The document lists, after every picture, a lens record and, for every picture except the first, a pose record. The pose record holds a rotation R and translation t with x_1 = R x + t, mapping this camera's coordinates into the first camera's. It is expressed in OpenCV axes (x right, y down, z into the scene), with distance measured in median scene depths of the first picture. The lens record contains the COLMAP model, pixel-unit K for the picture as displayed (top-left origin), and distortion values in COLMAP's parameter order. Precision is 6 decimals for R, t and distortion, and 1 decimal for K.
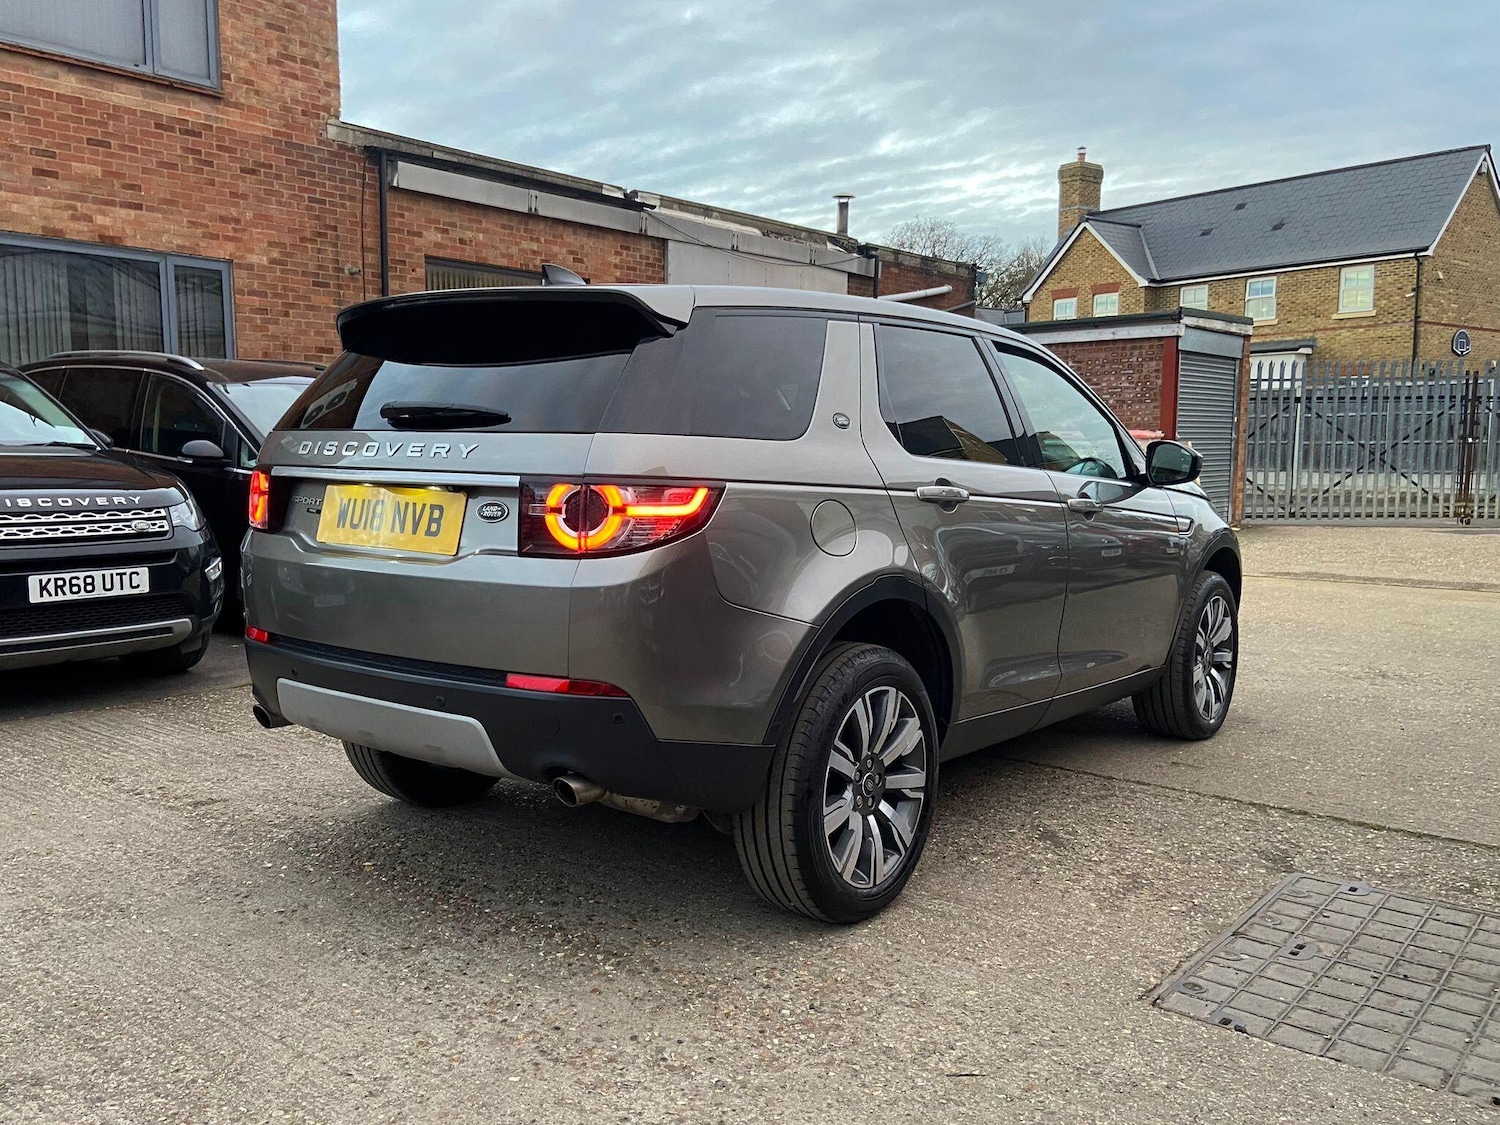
lens RADIAL K [[1217.2, 0, 605.6], [0, 1217.2, 607.1], [0, 0, 1]] dist [0.120602, -0.117378]
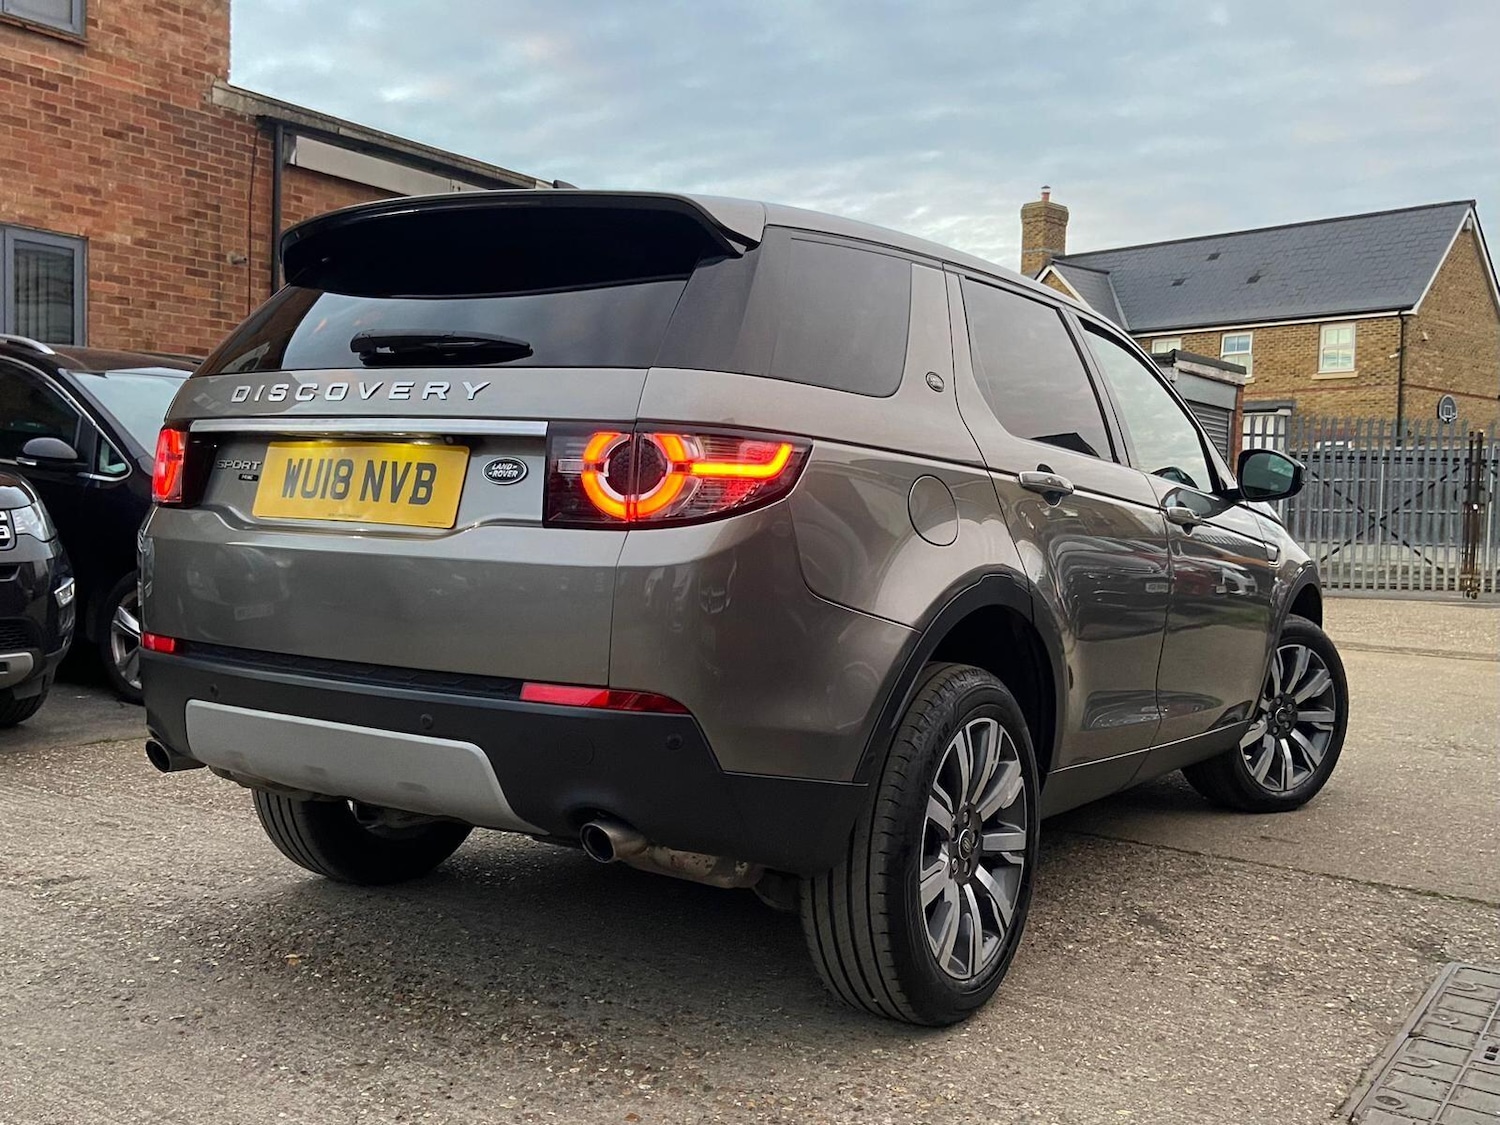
lens RADIAL K [[1405.0, 0, 650.4], [0, 1405.0, 585.8], [0, 0, 1]] dist [0.114713, -0.117518]
pose [[0.994314, 0.024619, 0.103601, -0.074826], [-0.017202, 0.997264, -0.071890, 0.044094], [-0.105088, 0.069699, 0.992017, 0.103106]]
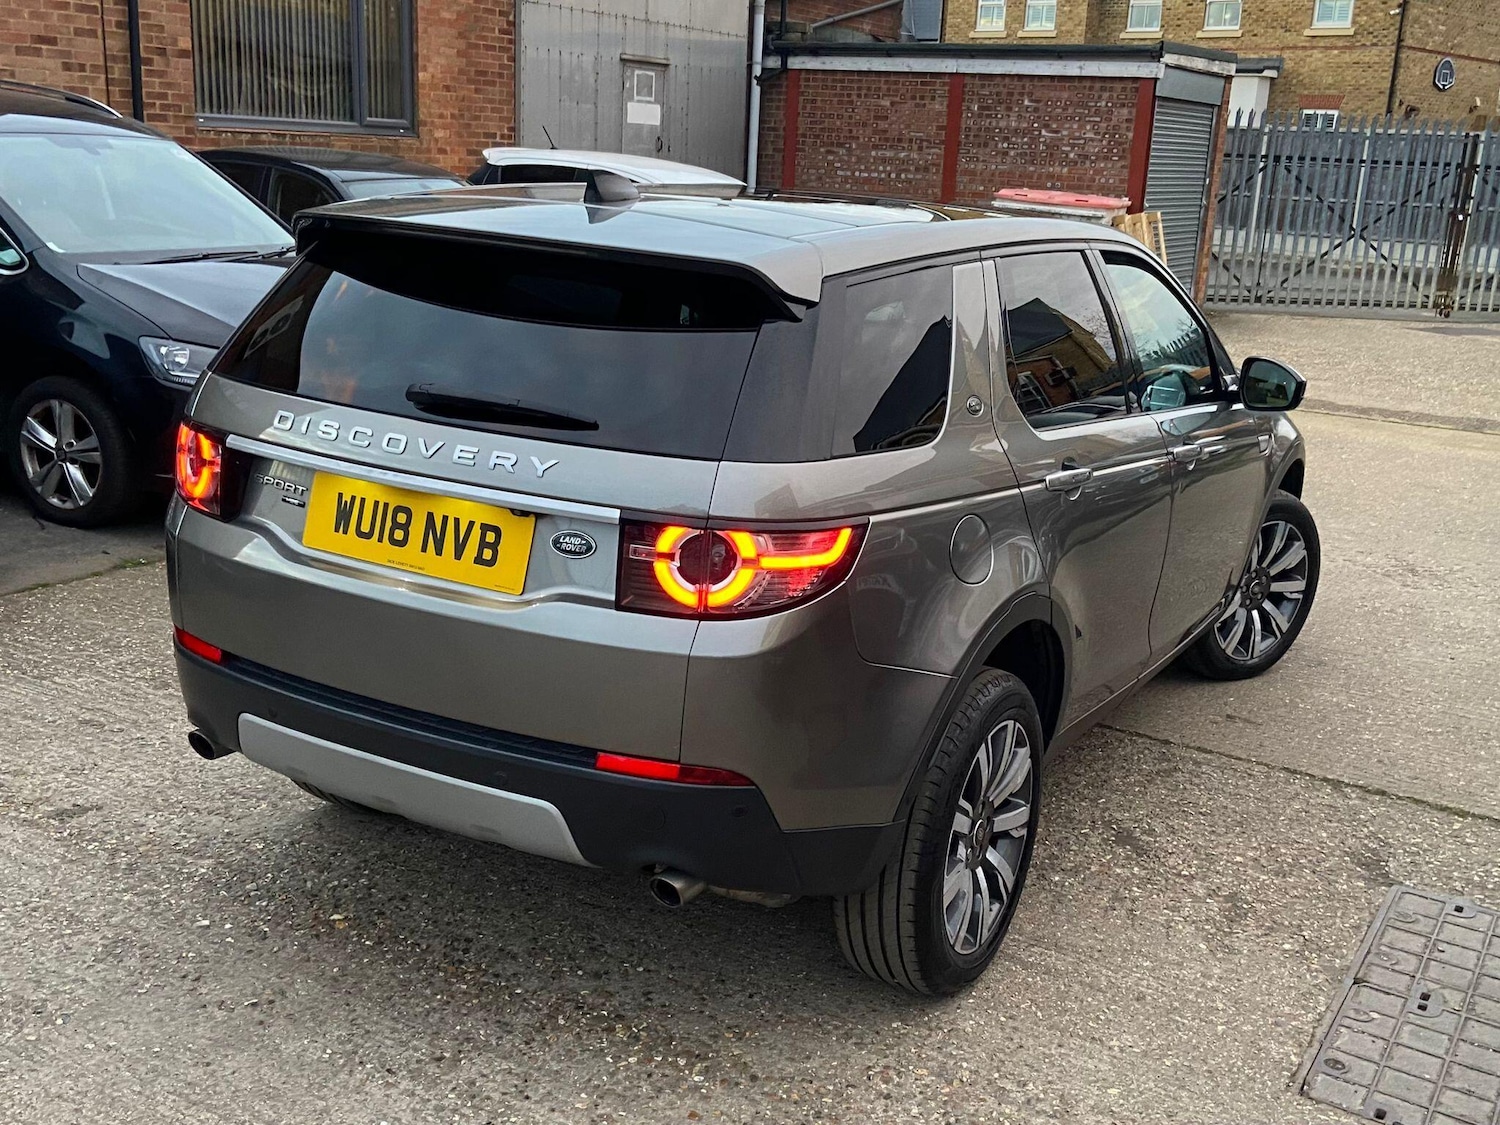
lens RADIAL K [[1566.2, 0, 666.0], [0, 1566.2, 585.3], [0, 0, 1]] dist [0.119413, -0.125857]
pose [[0.983271, -0.006671, 0.182025, -0.176805], [-0.021141, 0.988396, 0.150420, -0.166377], [-0.180916, -0.151752, 0.971721, 0.006128]]
